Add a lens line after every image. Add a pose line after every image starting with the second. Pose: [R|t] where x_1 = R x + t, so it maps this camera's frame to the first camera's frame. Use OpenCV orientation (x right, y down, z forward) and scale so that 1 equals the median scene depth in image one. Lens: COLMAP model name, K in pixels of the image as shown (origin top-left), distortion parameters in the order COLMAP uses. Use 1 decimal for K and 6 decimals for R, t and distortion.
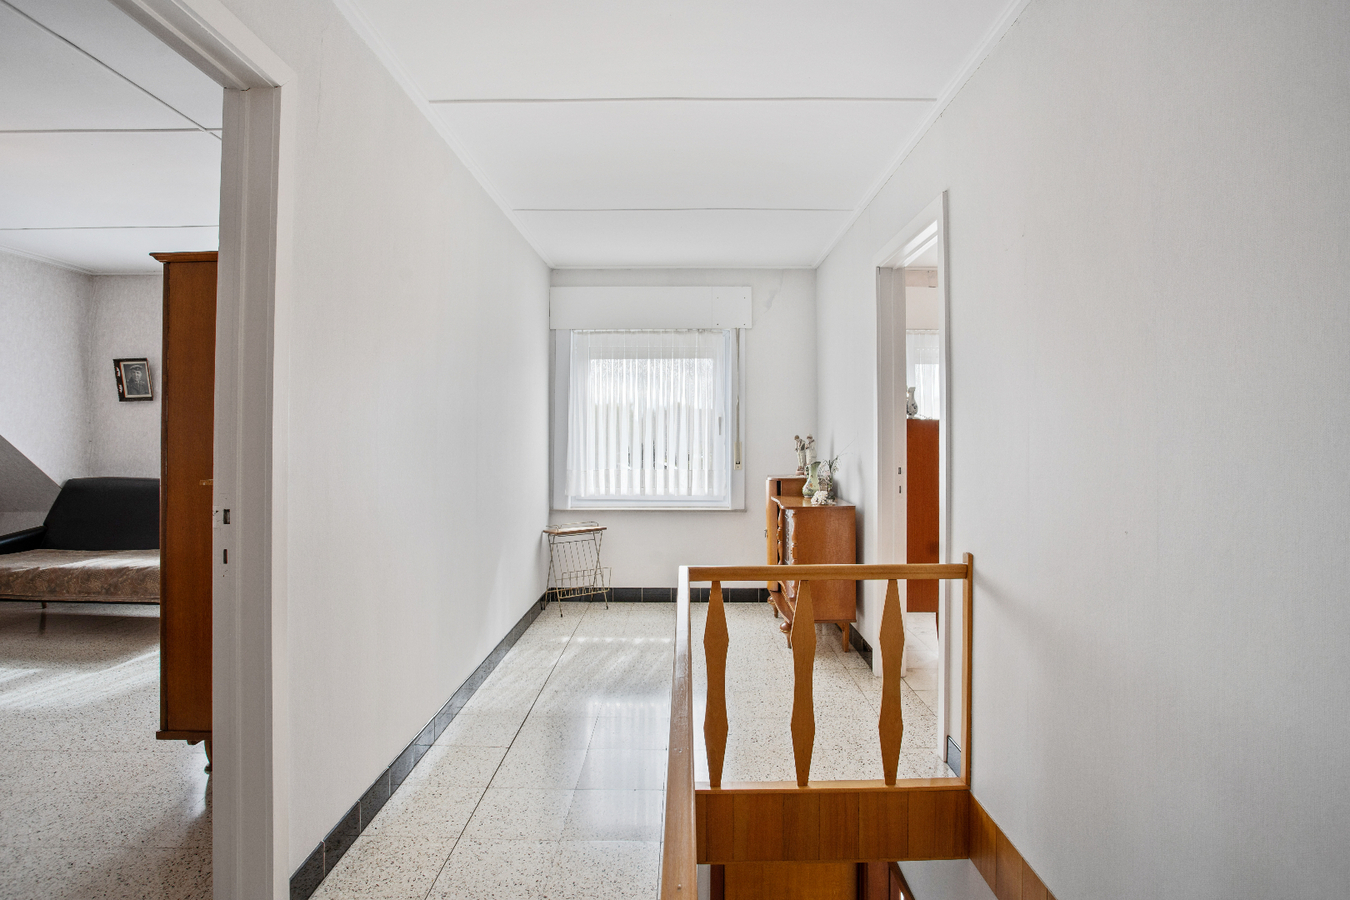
lens RADIAL K [[688.5, 0, 678.1], [0, 688.5, 425.7], [0, 0, 1]] dist [-0.000376, 0.000326]
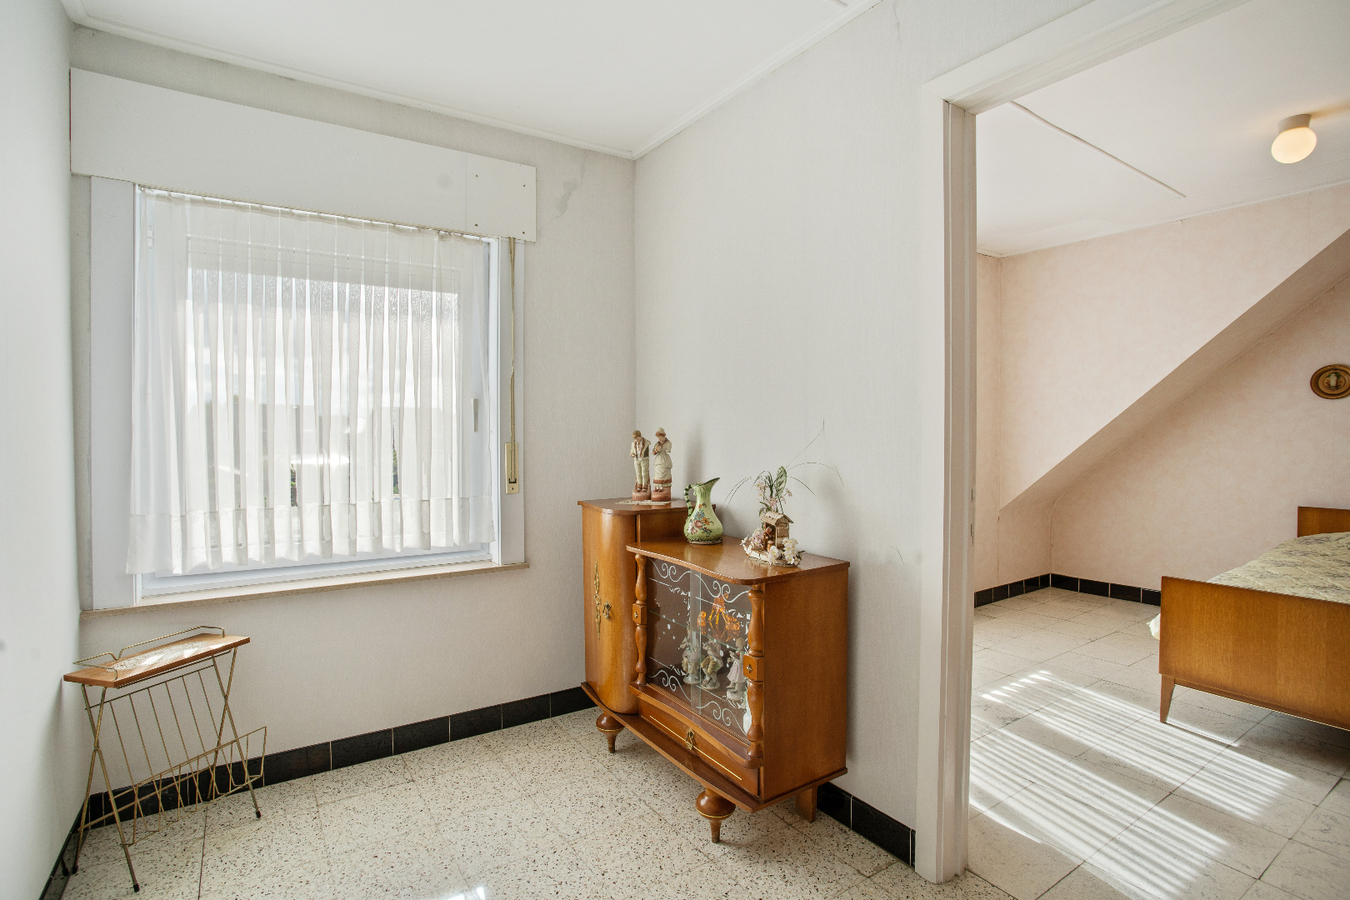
lens RADIAL K [[687.6, 0, 675.0], [0, 687.6, 450.0], [0, 0, 1]] dist [-0.014444, 0.001438]
pose [[0.852009, -0.016094, 0.523280, -0.093942], [0.000130, 0.999534, 0.030530, 0.011561], [-0.523527, -0.025944, 0.851614, 0.462069]]
